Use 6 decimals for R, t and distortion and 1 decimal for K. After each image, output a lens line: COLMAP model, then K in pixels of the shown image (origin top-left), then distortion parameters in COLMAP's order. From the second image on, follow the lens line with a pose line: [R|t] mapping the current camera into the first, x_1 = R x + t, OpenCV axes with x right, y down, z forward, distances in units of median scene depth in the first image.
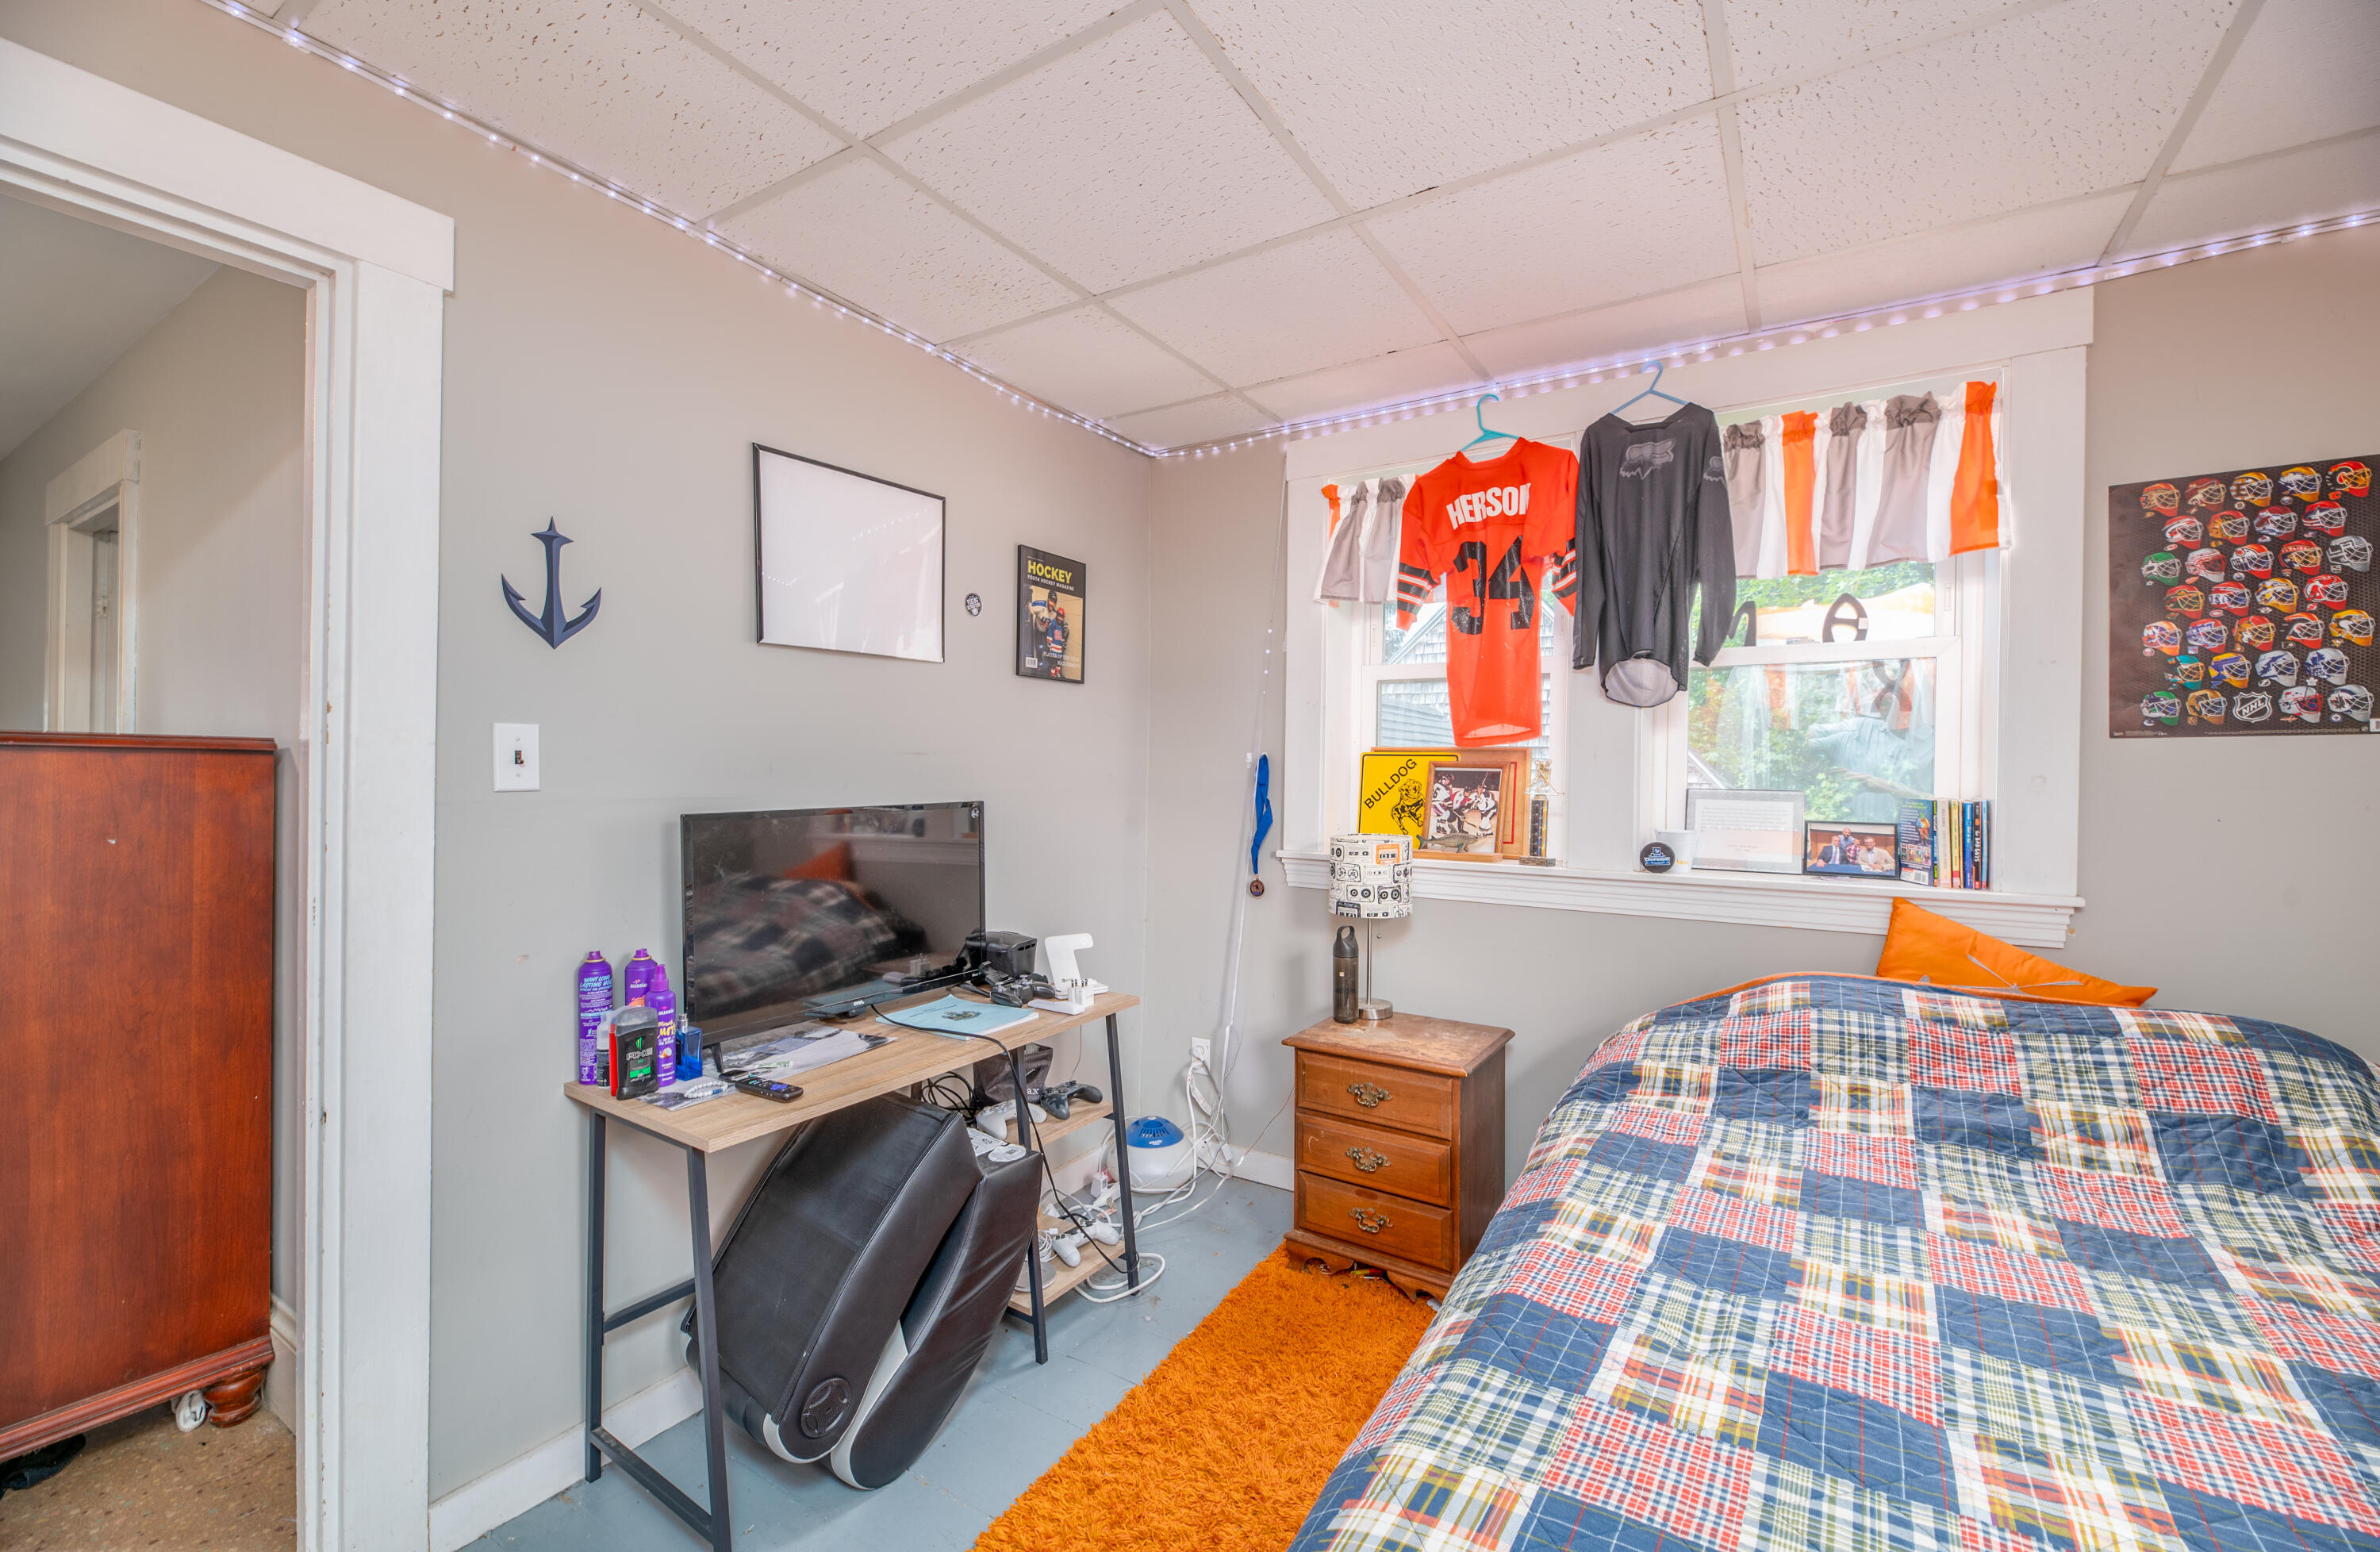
lens RADIAL K [[971.8, 0, 1194.8], [0, 971.8, 774.7], [0, 0, 1]] dist [-0.002544, -0.002898]
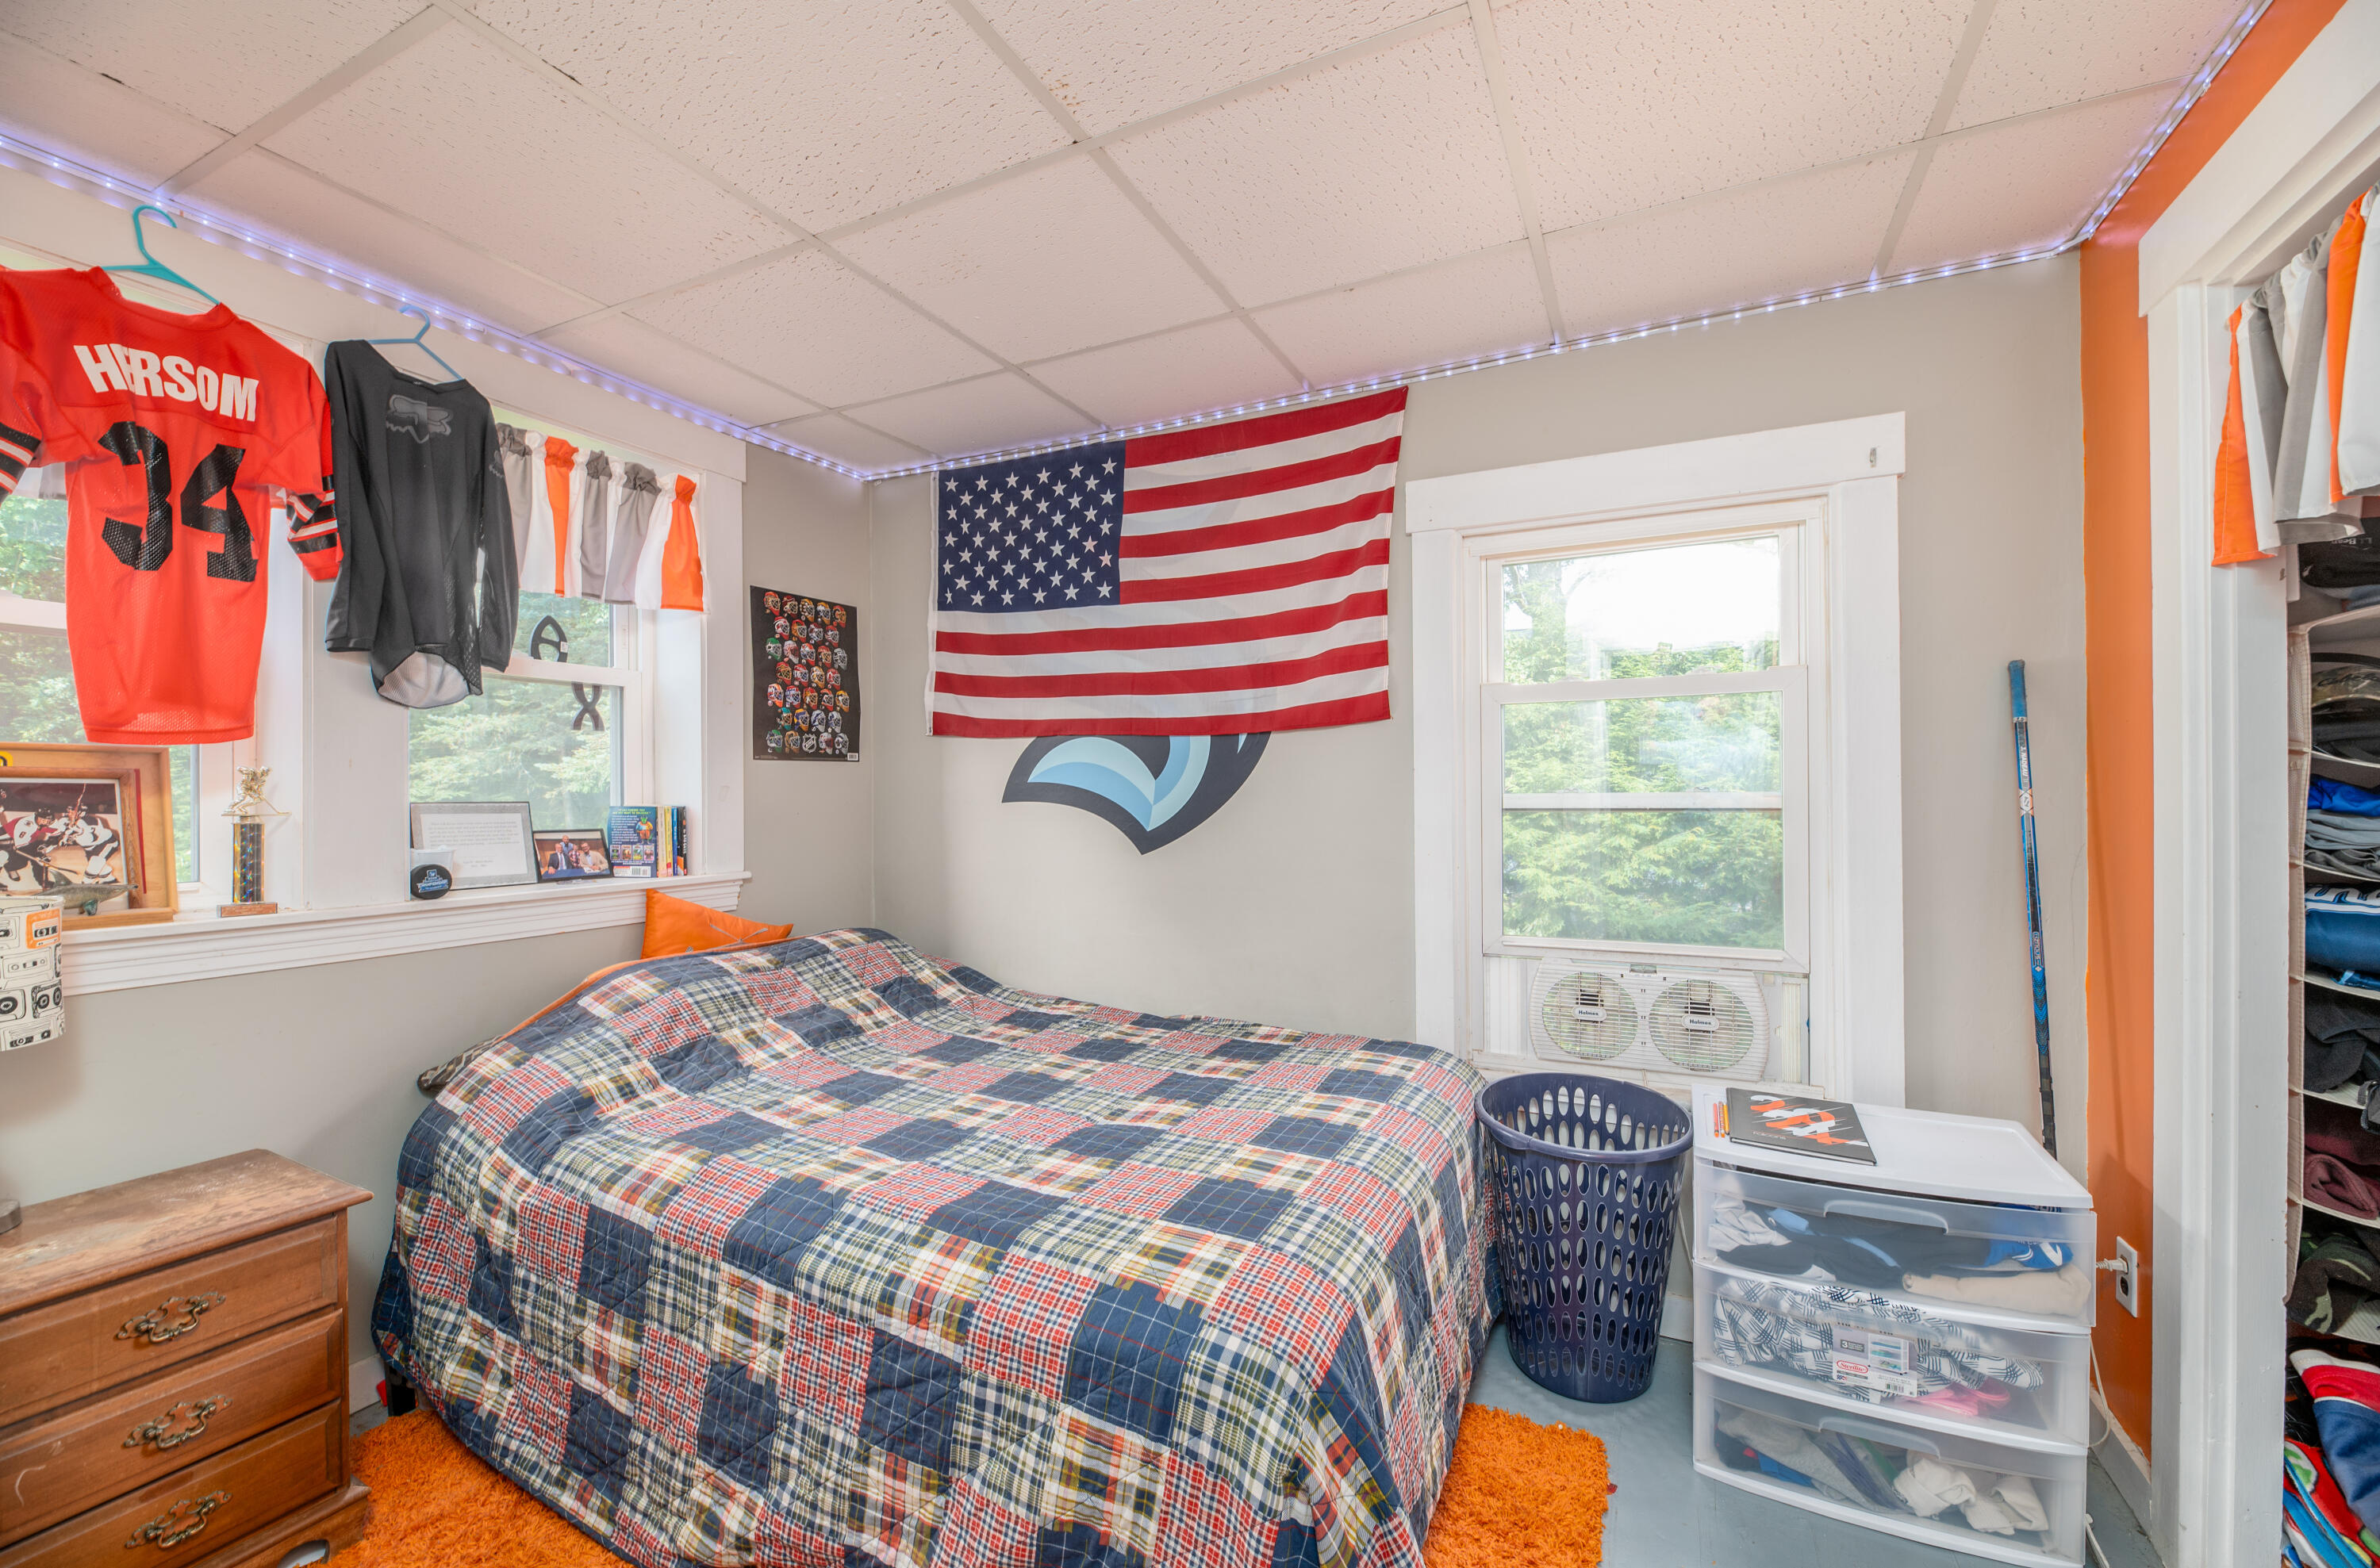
lens RADIAL K [[985.0, 0, 1193.7], [0, 985.0, 787.7], [0, 0, 1]] dist [-0.003245, -0.001750]
pose [[-0.127416, -0.004758, 0.991838, -0.558061], [0.005460, 0.999970, 0.005499, -0.000497], [-0.991834, 0.006116, -0.127387, 0.495474]]
